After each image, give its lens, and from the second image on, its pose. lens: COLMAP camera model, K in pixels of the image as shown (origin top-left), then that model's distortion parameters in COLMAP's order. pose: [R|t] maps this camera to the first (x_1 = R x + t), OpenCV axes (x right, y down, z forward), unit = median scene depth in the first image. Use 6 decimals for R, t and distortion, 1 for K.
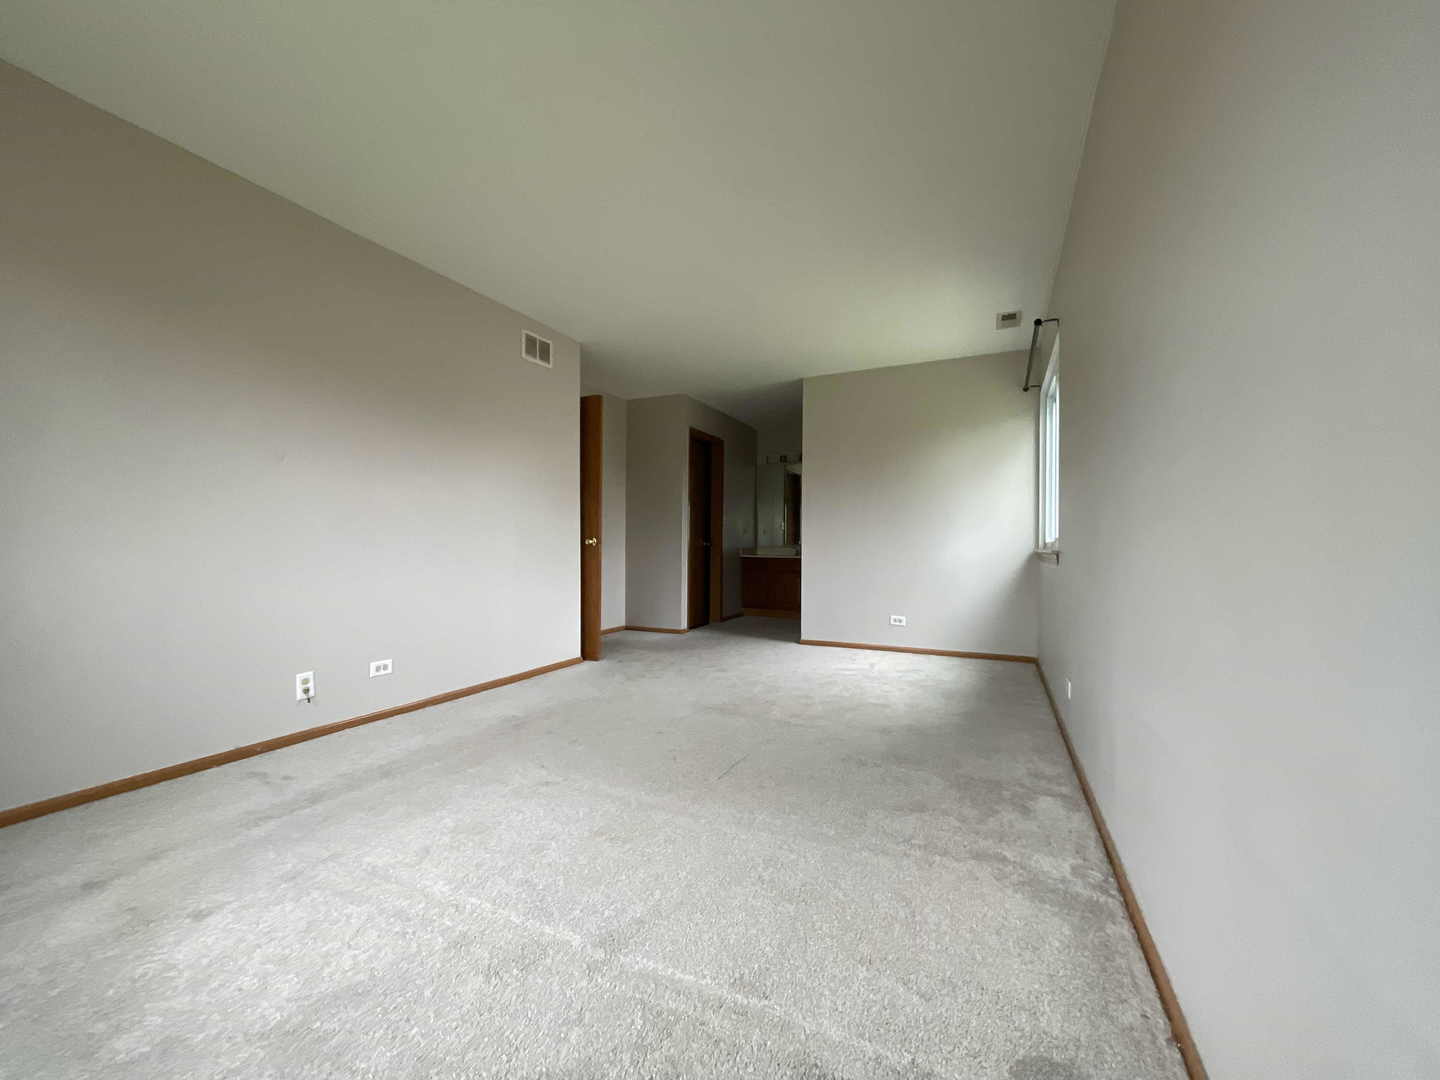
lens RADIAL K [[586.0, 0, 720.2], [0, 586.0, 541.5], [0, 0, 1]] dist [0.000207, 0.000092]
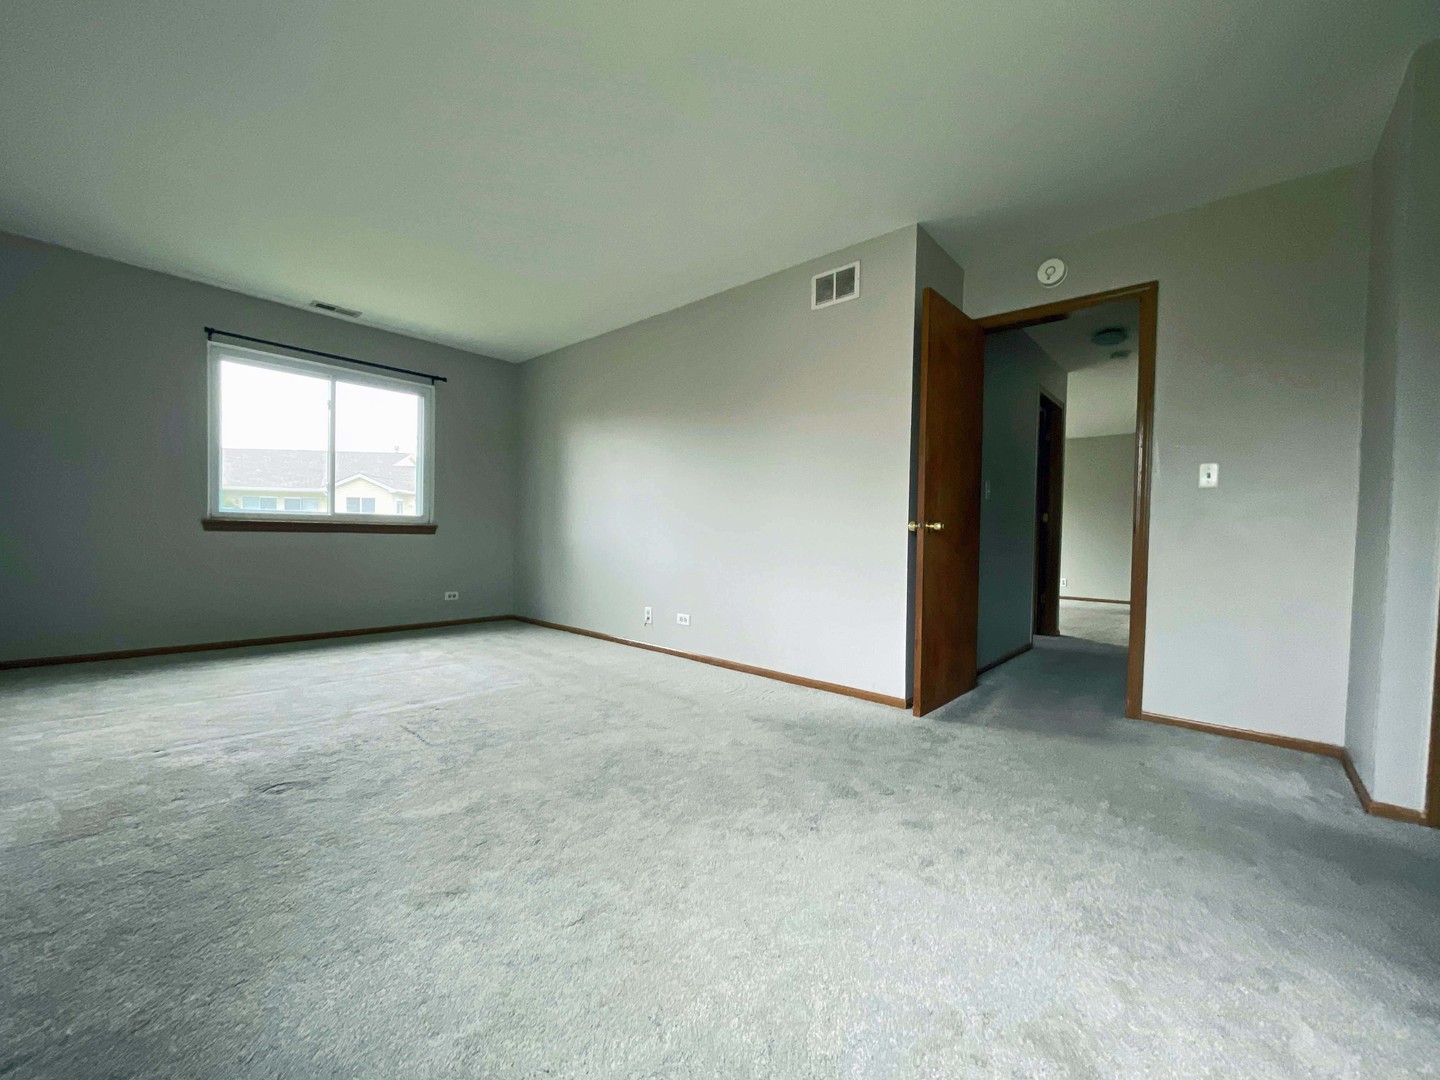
lens RADIAL K [[586.0, 0, 719.3], [0, 586.0, 547.2], [0, 0, 1]] dist [0.000207, 0.000092]
pose [[-0.266559, 0.013904, -0.963718, 0.522946], [-0.025637, 0.999440, 0.021511, 0.016387], [0.963478, 0.030441, -0.266053, 1.099823]]
